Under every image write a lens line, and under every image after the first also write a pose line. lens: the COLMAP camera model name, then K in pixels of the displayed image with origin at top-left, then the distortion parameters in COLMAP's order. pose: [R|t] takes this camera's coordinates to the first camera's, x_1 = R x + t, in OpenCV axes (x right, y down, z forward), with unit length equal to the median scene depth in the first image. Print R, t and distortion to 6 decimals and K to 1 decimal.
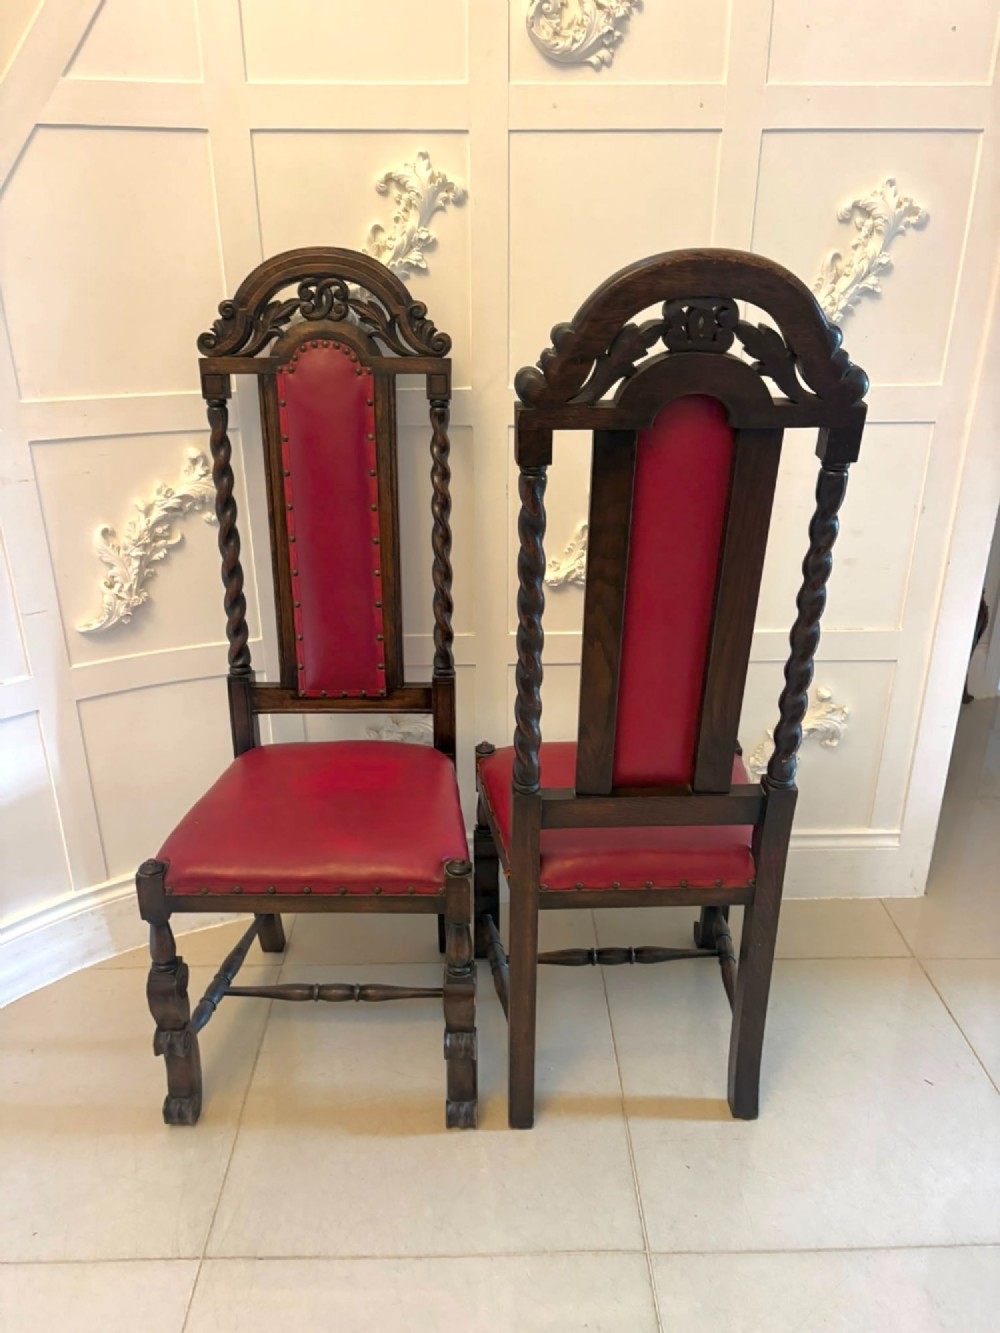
lens RADIAL K [[1012.6, 0, 505.7], [0, 1012.6, 672.5], [0, 0, 1]] dist [0.026444, -0.038818]
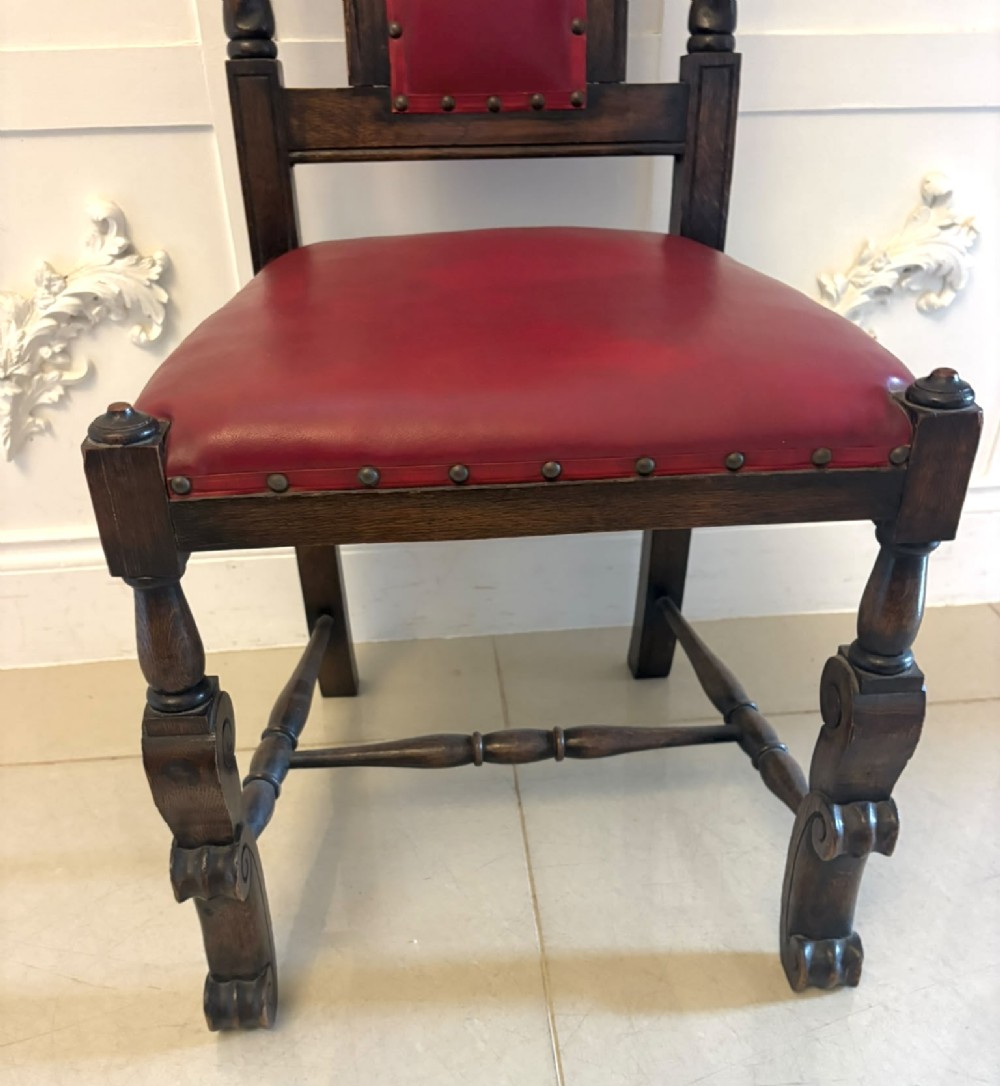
lens RADIAL K [[1012.2, 0, 502.2], [0, 1012.2, 670.9], [0, 0, 1]] dist [0.018116, 0.000000]
pose [[0.995599, -0.060074, 0.071923, -0.221885], [0.043913, 0.977089, 0.208250, 0.187416], [-0.082785, -0.204175, 0.975428, 0.560295]]
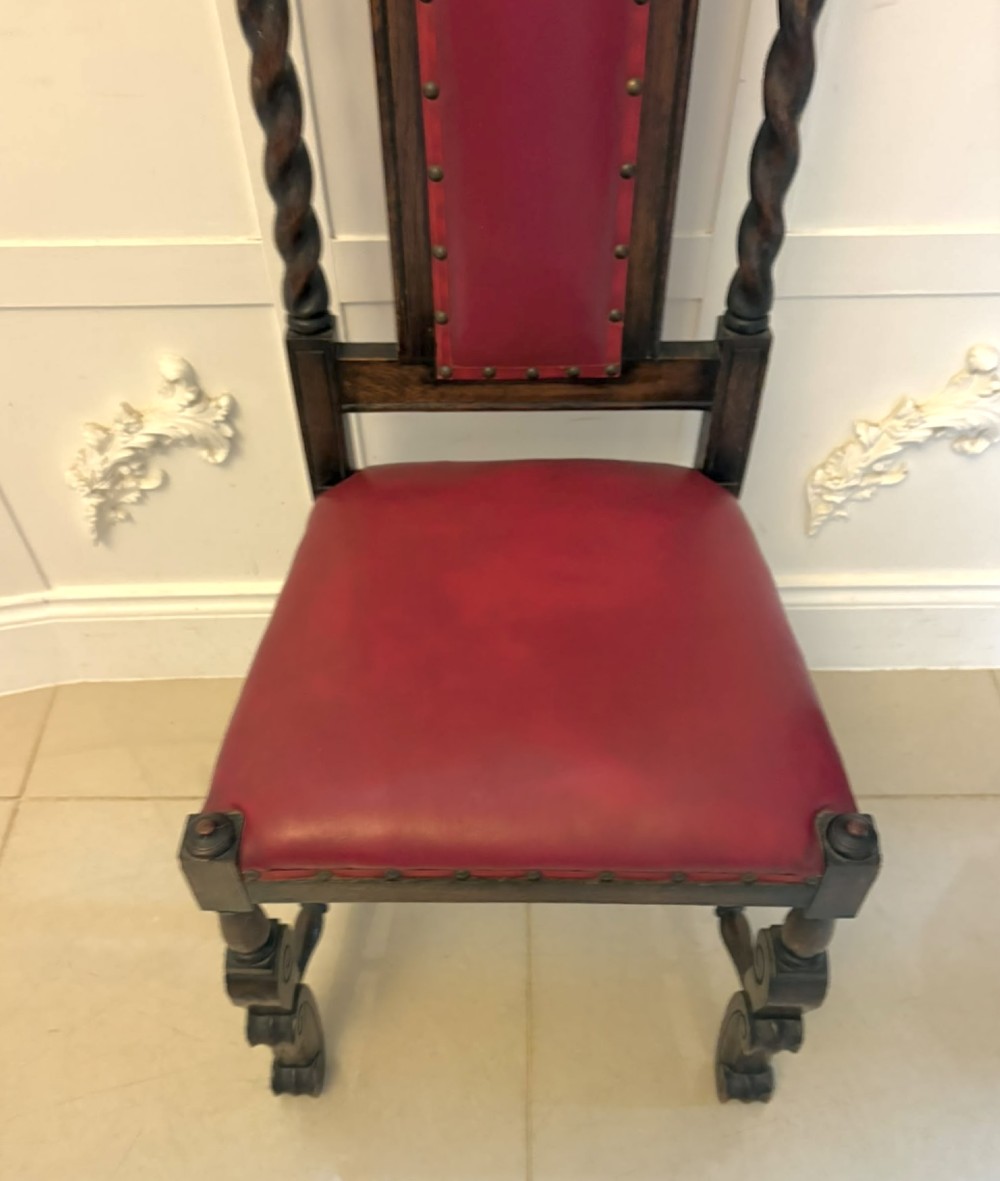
lens RADIAL K [[1042.8, 0, 496.7], [0, 1042.8, 660.9], [0, 0, 1]] dist [0.006635, 0.001583]
pose [[0.999979, -0.003527, -0.005458, -0.190326], [0.005716, 0.876959, 0.480532, -0.104713], [0.003092, -0.480553, 0.876960, 0.553961]]
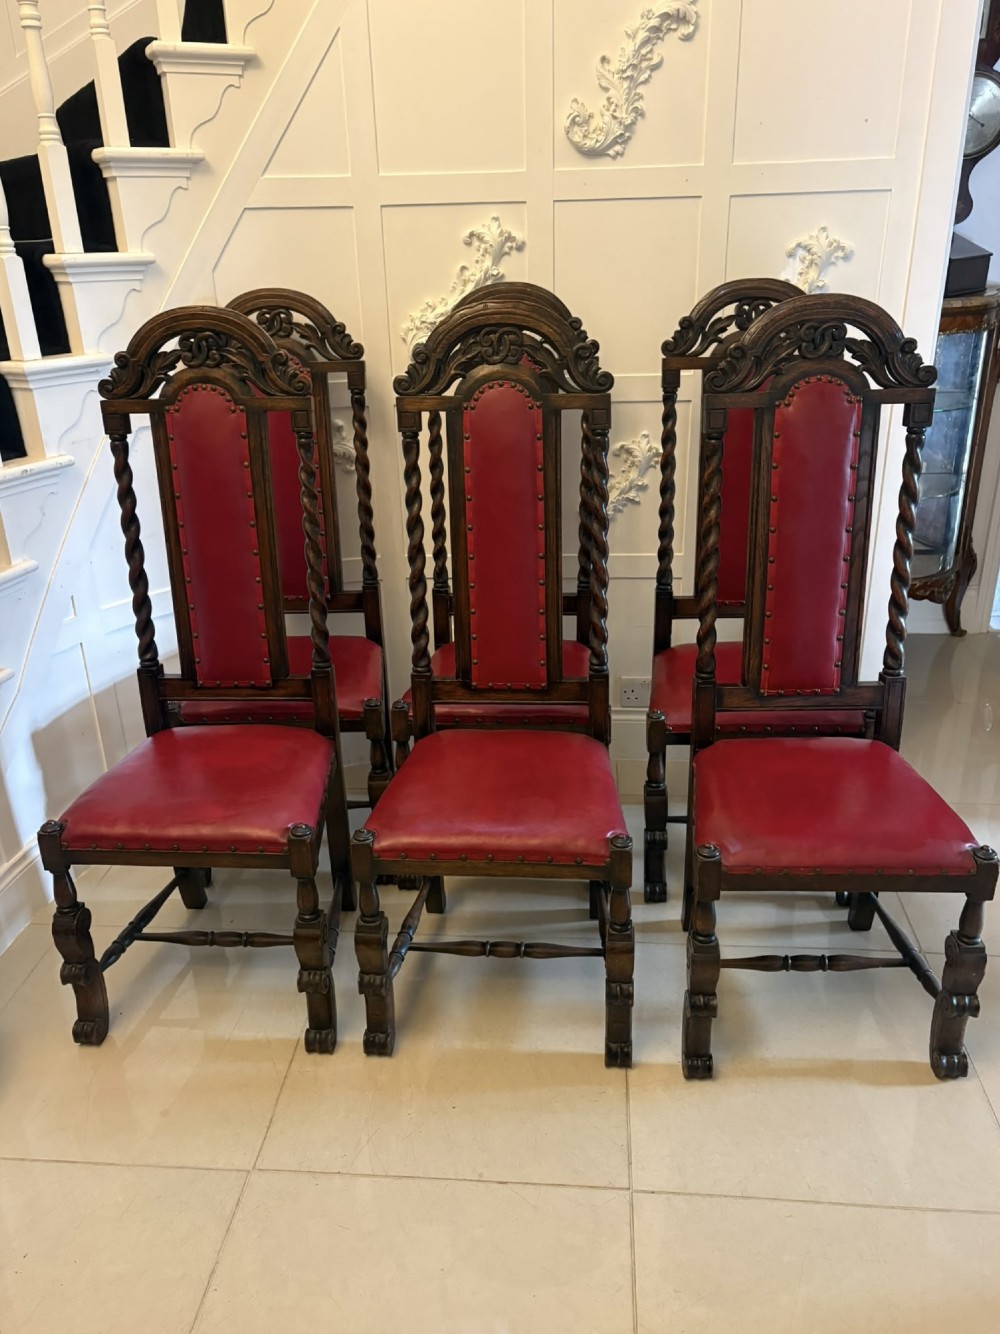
lens RADIAL K [[1013.3, 0, 494.1], [0, 1013.3, 674.3], [0, 0, 1]] dist [0.026444, -0.038818]
pose [[0.997249, 0.002470, -0.074080, 0.243715], [-0.001344, 0.999883, 0.015243, -0.009021], [0.074109, -0.015101, 0.997136, -0.153178]]
